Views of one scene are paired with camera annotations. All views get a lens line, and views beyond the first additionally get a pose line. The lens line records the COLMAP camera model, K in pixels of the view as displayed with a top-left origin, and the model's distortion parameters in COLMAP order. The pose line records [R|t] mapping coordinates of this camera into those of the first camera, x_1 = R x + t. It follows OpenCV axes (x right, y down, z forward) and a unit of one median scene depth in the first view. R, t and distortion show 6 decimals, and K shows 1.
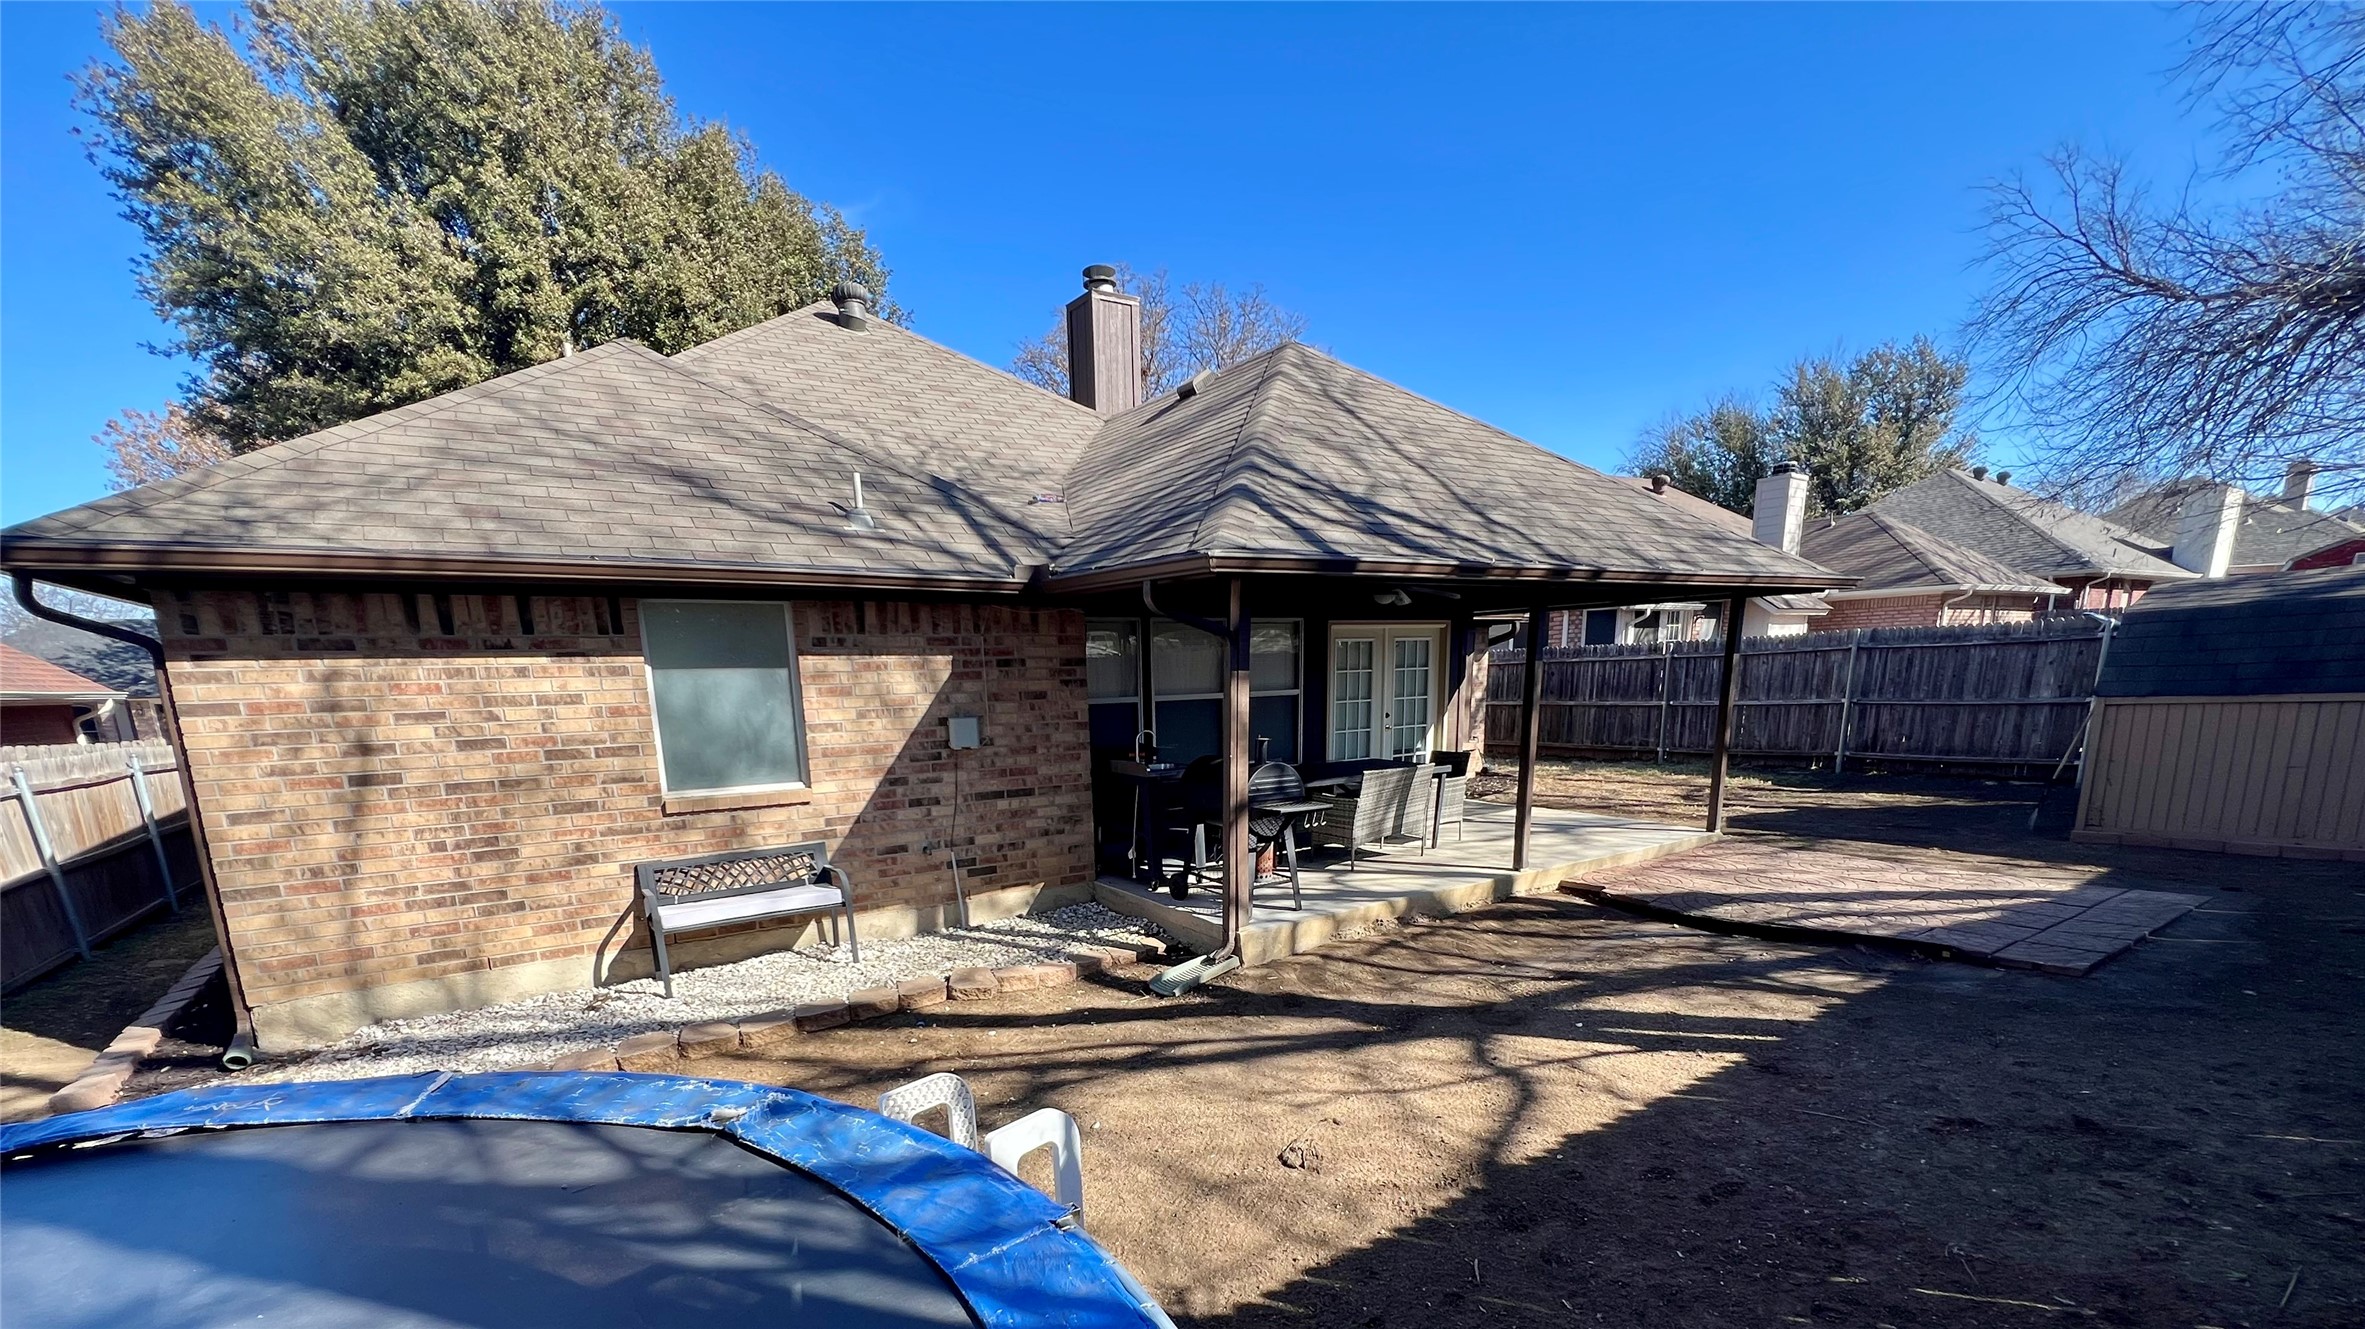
lens RADIAL K [[982.1, 0, 1140.9], [0, 982.1, 888.7], [0, 0, 1]] dist [-0.007889, -0.000050]
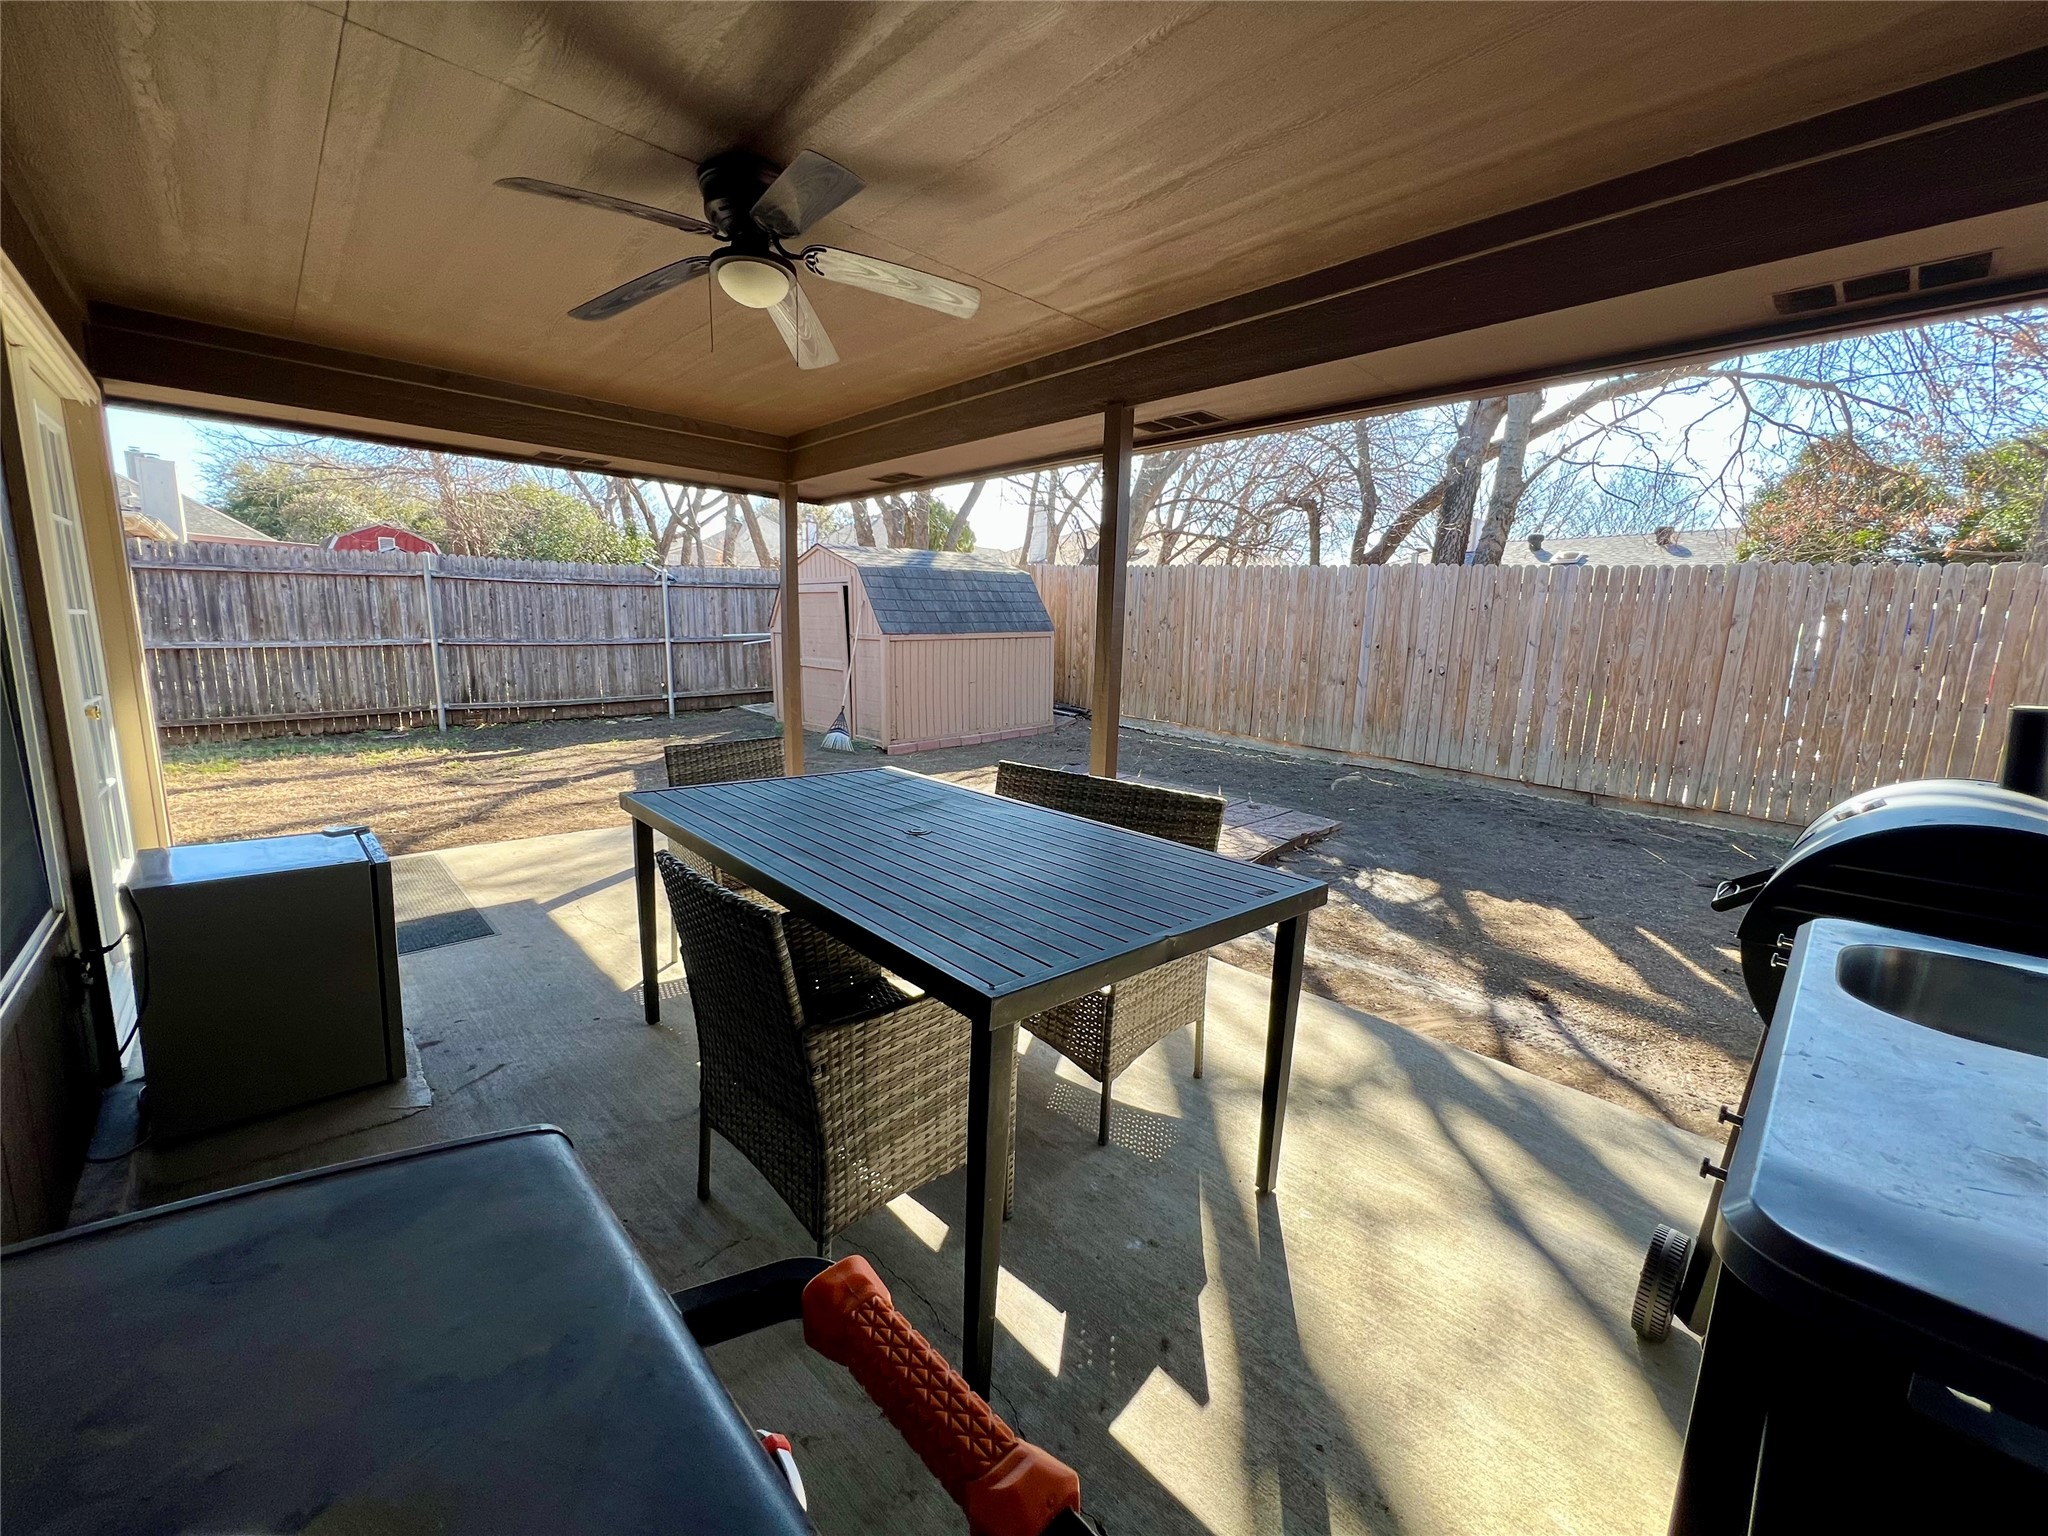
lens RADIAL K [[821.3, 0, 1014.5], [0, 821.3, 761.5], [0, 0, 1]] dist [-0.006667, -0.000671]
pose [[-0.177047, -0.129337, 0.975667, -0.066378], [0.190846, 0.968000, 0.162952, -0.225379], [-0.965522, 0.215053, -0.146699, 1.295209]]
